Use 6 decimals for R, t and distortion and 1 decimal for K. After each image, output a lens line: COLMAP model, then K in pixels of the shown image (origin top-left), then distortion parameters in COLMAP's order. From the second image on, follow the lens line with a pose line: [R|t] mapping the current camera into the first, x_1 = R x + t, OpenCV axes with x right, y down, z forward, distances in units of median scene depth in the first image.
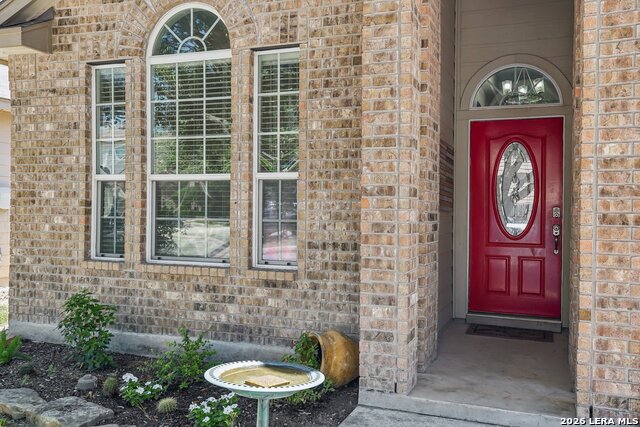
lens RADIAL K [[600.4, 0, 311.5], [0, 600.4, 211.2], [0, 0, 1]] dist [0.072447, -0.007030]
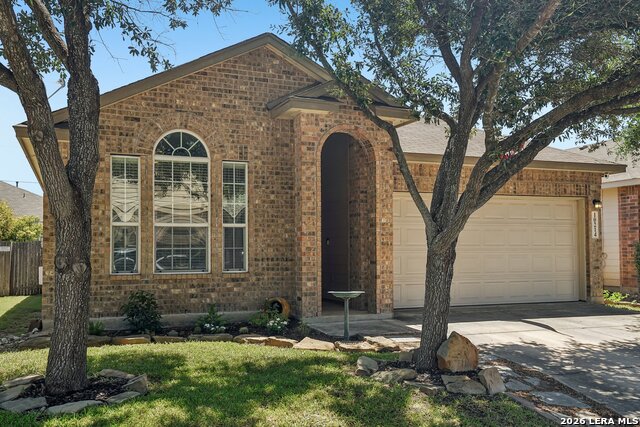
lens RADIAL K [[605.8, 0, 321.0], [0, 605.8, 221.6], [0, 0, 1]] dist [0.043441, 0.000128]
pose [[0.716300, 0.016842, 0.697589, -1.177594], [0.014638, 0.999126, -0.039152, 0.010654], [-0.697638, 0.038256, 0.715428, -0.587875]]
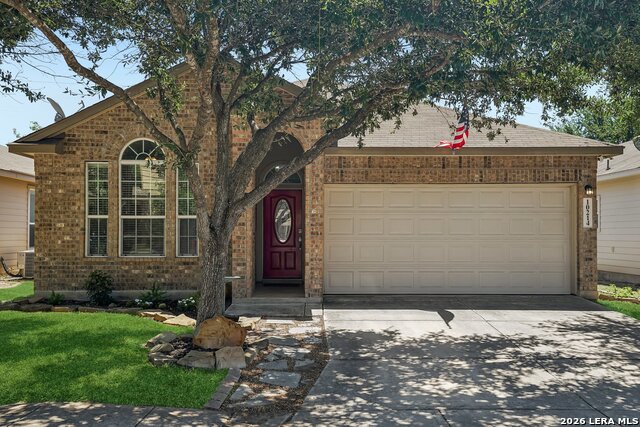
lens RADIAL K [[594.5, 0, 320.0], [0, 594.5, 213.5], [0, 0, 1]] dist [0.045194, 0.002605]
pose [[0.917927, 0.000734, 0.396748, -0.474007], [0.010748, 0.999585, -0.026716, -0.004751], [-0.396603, 0.028788, 0.917539, -1.238503]]
